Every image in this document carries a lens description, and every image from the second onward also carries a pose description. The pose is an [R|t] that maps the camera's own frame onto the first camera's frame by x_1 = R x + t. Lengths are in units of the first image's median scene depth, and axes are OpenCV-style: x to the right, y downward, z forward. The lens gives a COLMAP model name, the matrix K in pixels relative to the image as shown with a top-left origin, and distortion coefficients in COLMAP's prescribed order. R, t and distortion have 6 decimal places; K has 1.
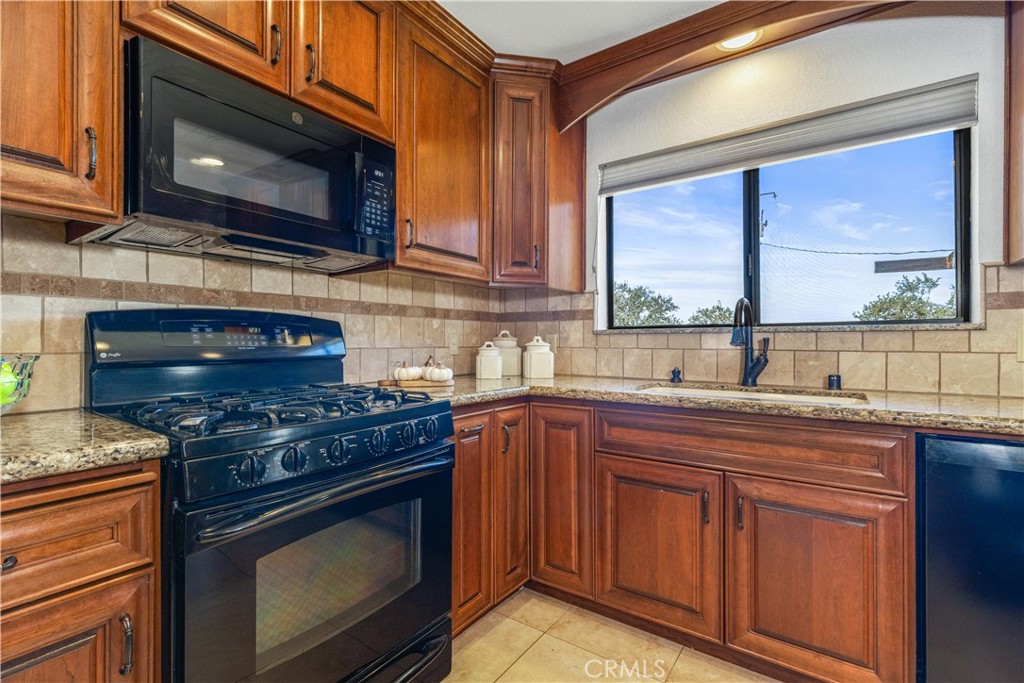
lens RADIAL K [[459.4, 0, 512.0], [0, 459.4, 341.5], [0, 0, 1]] dist [0.001722, -0.000132]
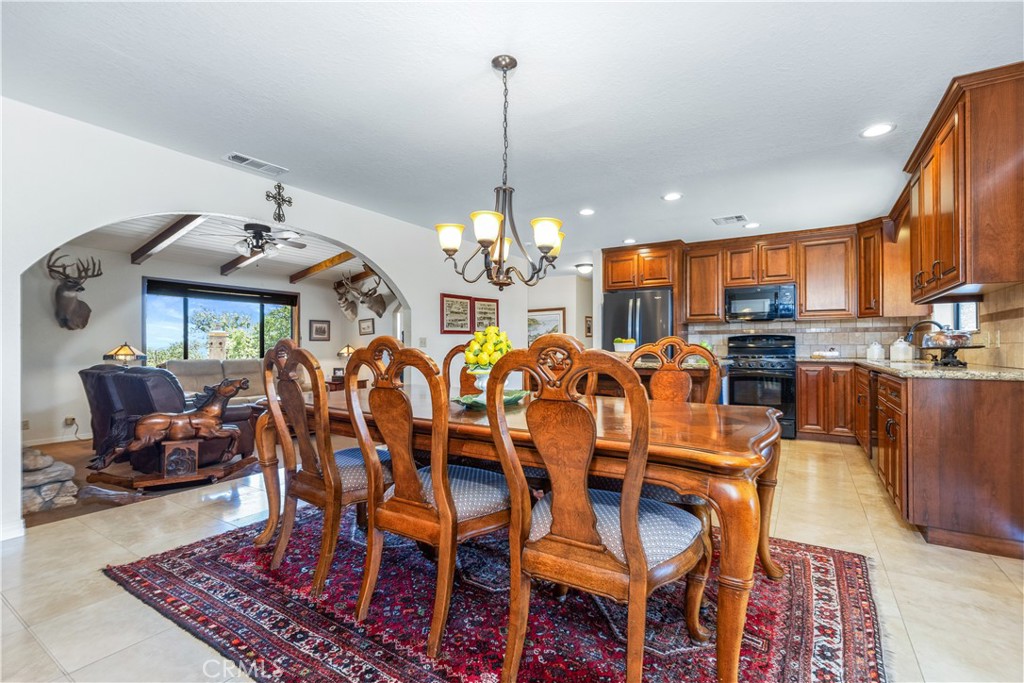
lens RADIAL K [[459.4, 0, 512.0], [0, 459.4, 341.5], [0, 0, 1]] dist [0.001722, -0.000132]
pose [[0.050055, -0.011217, -0.998683, 2.520845], [0.000682, 0.999937, -0.011197, 0.024527], [0.998746, -0.000121, 0.050059, -1.024113]]
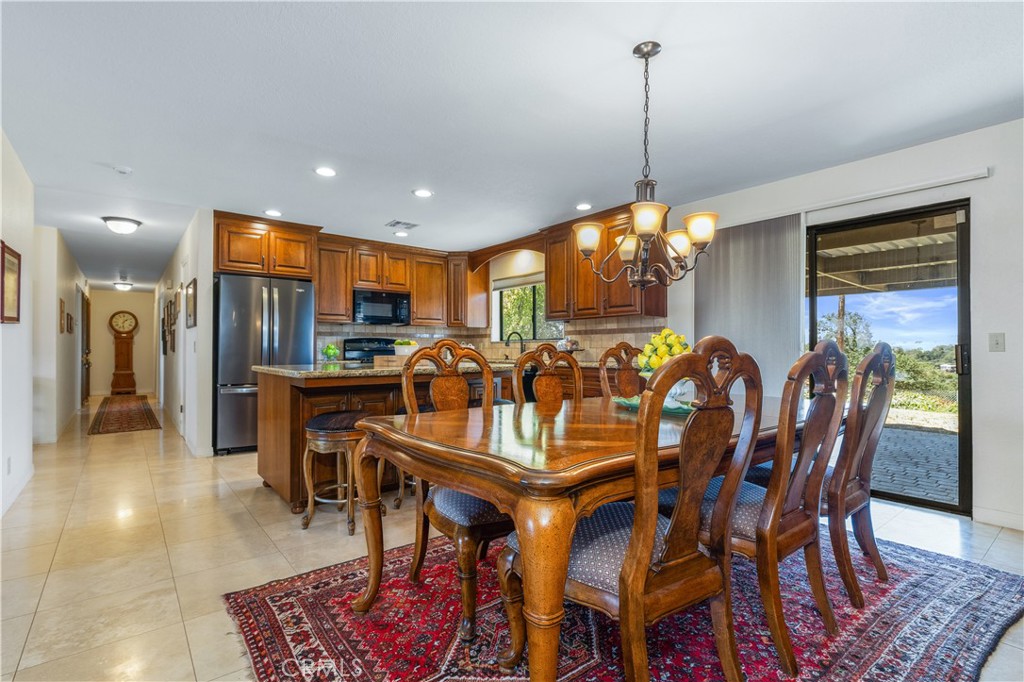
lens RADIAL K [[484.8, 0, 515.8], [0, 484.8, 344.7], [0, 0, 1]] dist [0.000860, -0.001336]
pose [[0.963643, -0.002681, -0.267181, 1.376333], [0.000460, 0.999965, -0.008374, 0.022465], [0.267195, 0.007947, 0.963610, -2.170193]]
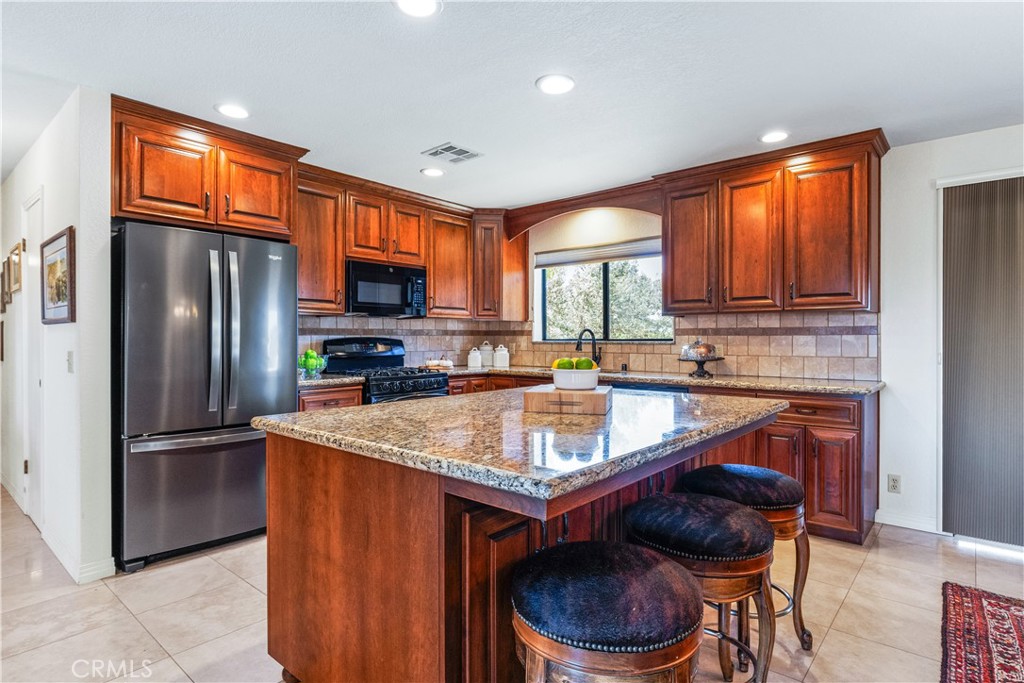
lens RADIAL K [[539.0, 0, 524.4], [0, 539.0, 340.7], [0, 0, 1]] dist [-0.000549, 0.000243]
pose [[0.996596, 0.000076, -0.082445, 0.420012], [0.000496, 0.999976, 0.006907, -0.053822], [0.082444, -0.006925, 0.996572, -1.515649]]
